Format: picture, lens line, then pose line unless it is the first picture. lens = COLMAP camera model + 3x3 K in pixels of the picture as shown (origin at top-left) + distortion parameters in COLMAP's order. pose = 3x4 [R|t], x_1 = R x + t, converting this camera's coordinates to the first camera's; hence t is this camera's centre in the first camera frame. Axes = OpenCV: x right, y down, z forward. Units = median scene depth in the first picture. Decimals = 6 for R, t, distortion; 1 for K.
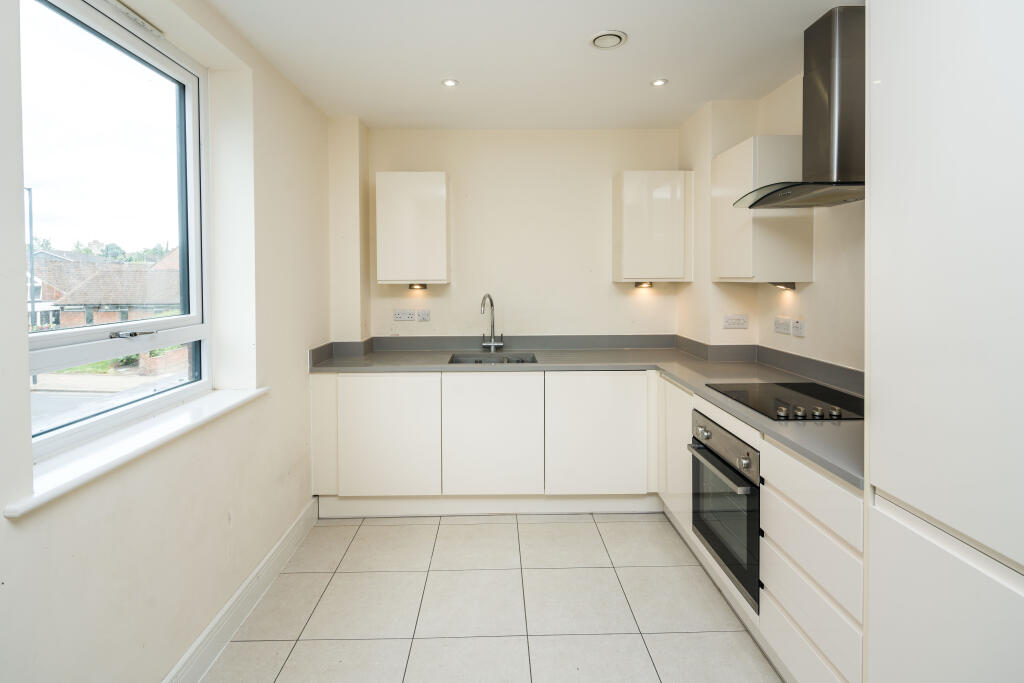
lens RADIAL K [[497.5, 0, 508.2], [0, 497.5, 277.8], [0, 0, 1]] dist [-0.002410, -0.000349]
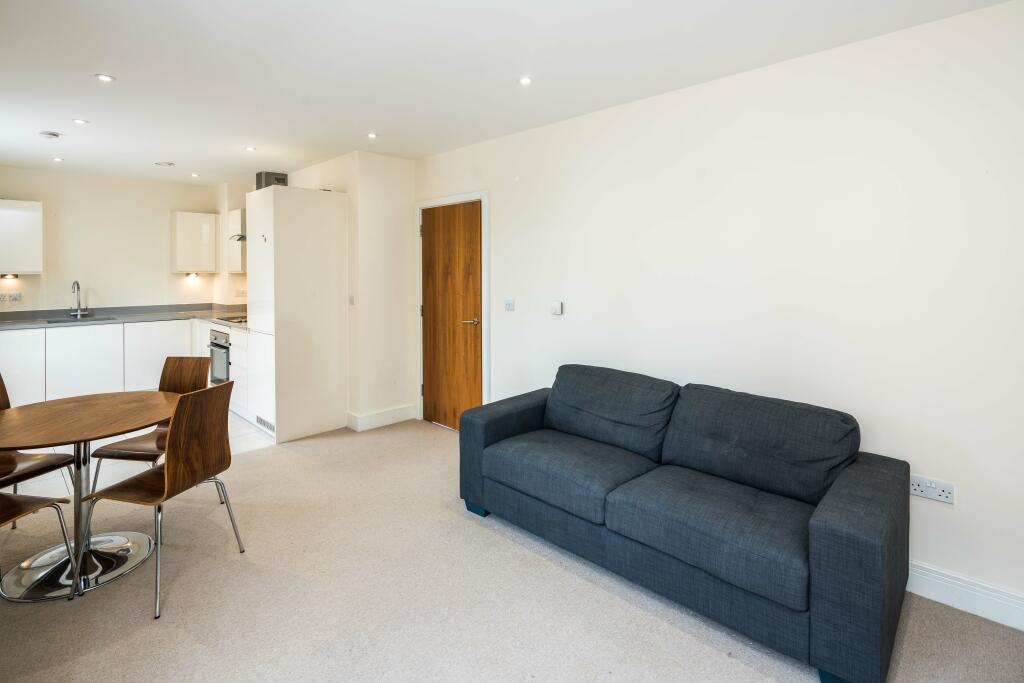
lens RADIAL K [[497.5, 0, 508.2], [0, 497.5, 277.8], [0, 0, 1]] dist [-0.002410, -0.000349]
pose [[0.713357, -0.005709, 0.700778, -0.178325], [-0.003038, 0.999932, 0.011238, 0.001960], [-0.700794, -0.010146, 0.713291, -1.150362]]
